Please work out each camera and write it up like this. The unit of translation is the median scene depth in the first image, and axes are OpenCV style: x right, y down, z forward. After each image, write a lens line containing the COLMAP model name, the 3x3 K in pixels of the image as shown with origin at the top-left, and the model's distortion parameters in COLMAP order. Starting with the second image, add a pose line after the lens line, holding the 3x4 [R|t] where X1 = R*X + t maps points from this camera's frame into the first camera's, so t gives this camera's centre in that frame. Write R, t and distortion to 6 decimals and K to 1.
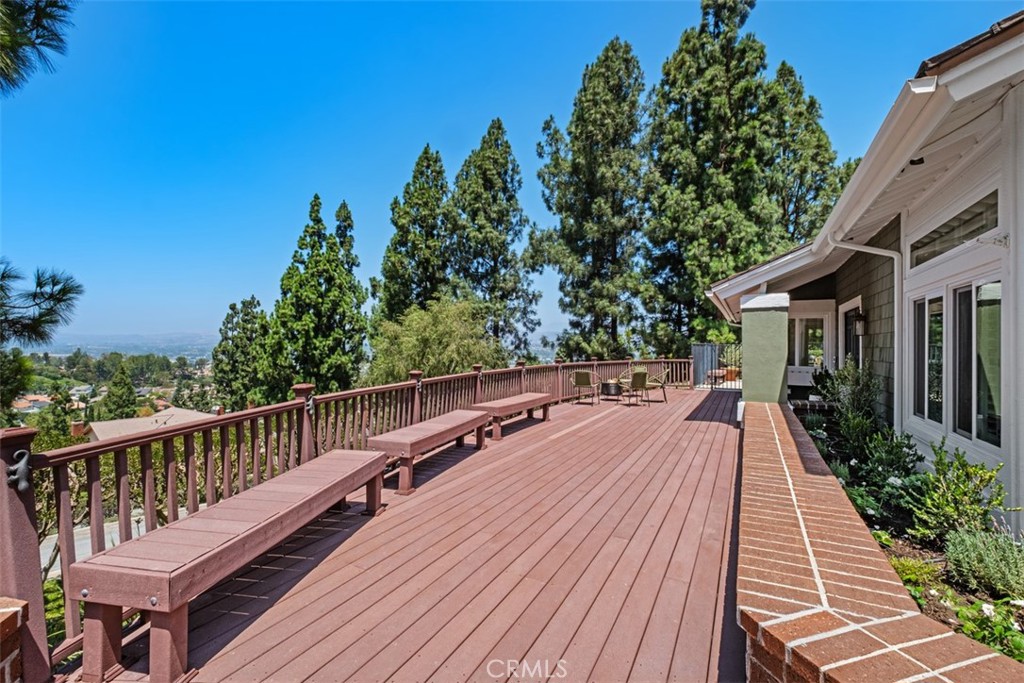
lens RADIAL K [[449.8, 0, 512.3], [0, 449.8, 342.0], [0, 0, 1]] dist [0.001973, -0.003287]
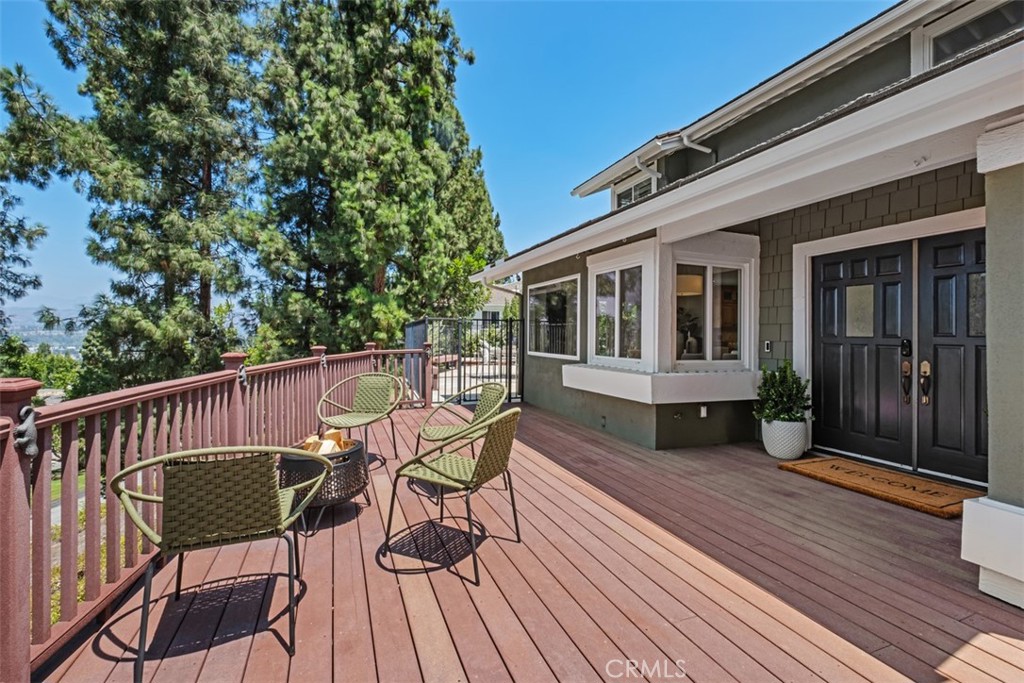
lens RADIAL K [[449.8, 0, 511.1], [0, 449.8, 324.6], [0, 0, 1]] dist [0.001973, -0.003287]
pose [[0.657186, 0.015043, 0.753578, 0.031356], [-0.012808, 0.999879, -0.008790, 0.005140], [-0.753619, -0.003875, 0.657300, 0.245235]]
